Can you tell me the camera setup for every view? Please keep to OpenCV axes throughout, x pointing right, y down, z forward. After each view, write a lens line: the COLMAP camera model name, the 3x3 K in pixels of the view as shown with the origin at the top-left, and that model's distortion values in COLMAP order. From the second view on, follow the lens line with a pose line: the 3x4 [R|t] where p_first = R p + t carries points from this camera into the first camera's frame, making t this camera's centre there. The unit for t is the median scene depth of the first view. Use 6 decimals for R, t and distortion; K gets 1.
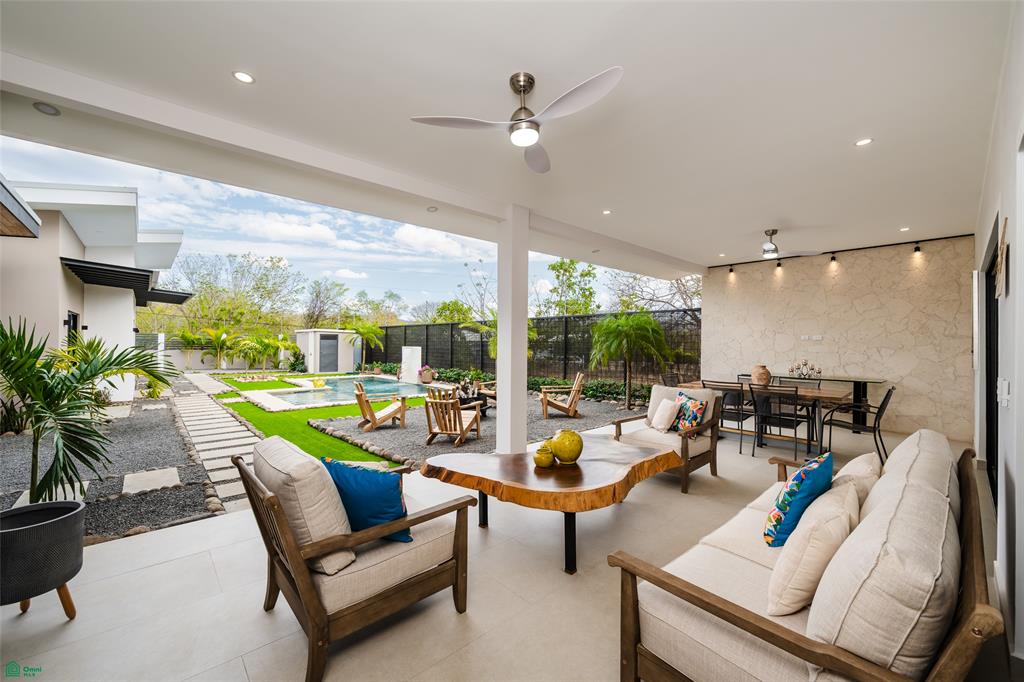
lens RADIAL K [[405.1, 0, 516.8], [0, 405.1, 338.7], [0, 0, 1]] dist [0.001551, 0.000907]
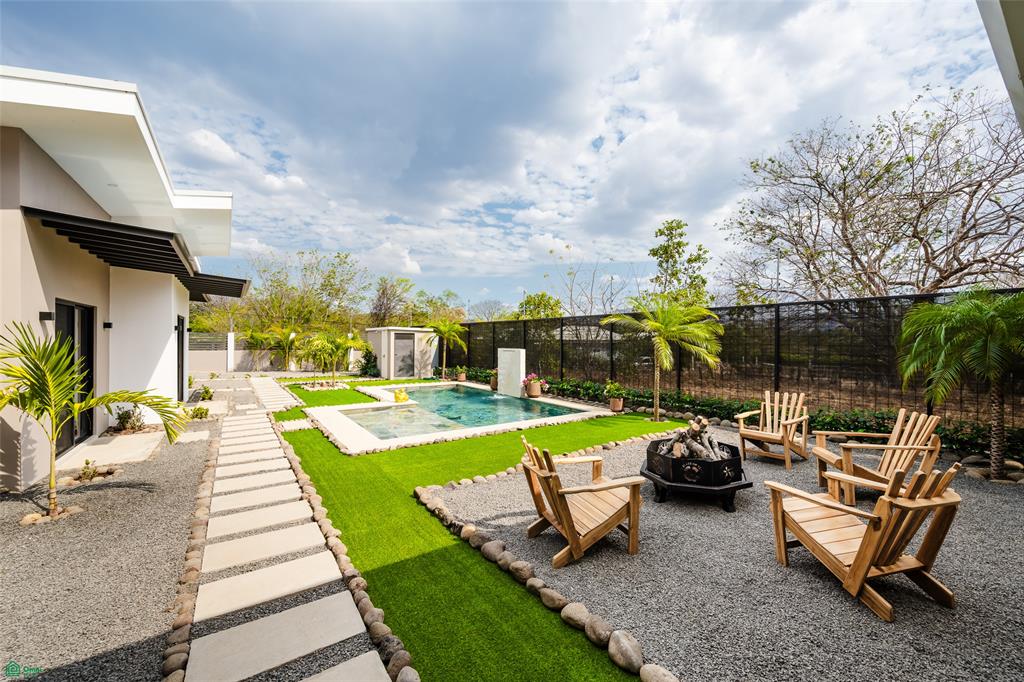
lens RADIAL K [[405.1, 0, 518.4], [0, 405.1, 339.9], [0, 0, 1]] dist [0.001551, 0.000907]
pose [[0.992256, -0.001408, -0.124199, -0.113858], [0.002382, 0.999968, 0.007698, -0.002499], [0.124184, -0.007934, 0.992227, 0.174020]]
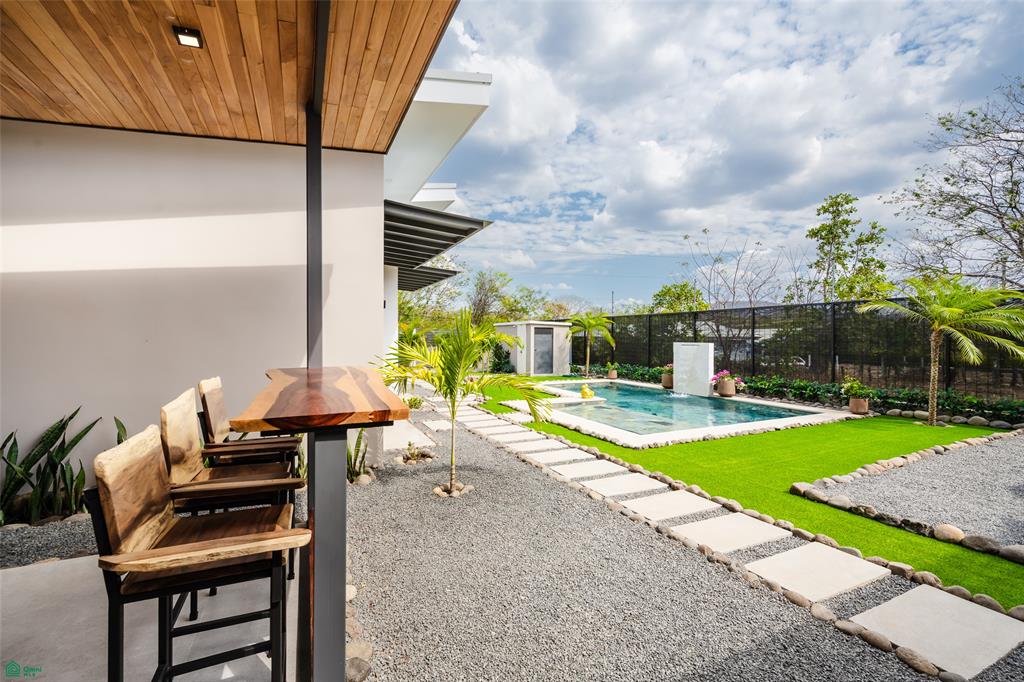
lens RADIAL K [[440.5, 0, 520.4], [0, 440.5, 337.8], [0, 0, 1]] dist [-0.002643, 0.001248]
pose [[0.959975, -0.001810, -0.280080, -0.253988], [0.003499, 0.999979, 0.005531, 0.004187], [0.280064, -0.006289, 0.959961, 0.138845]]
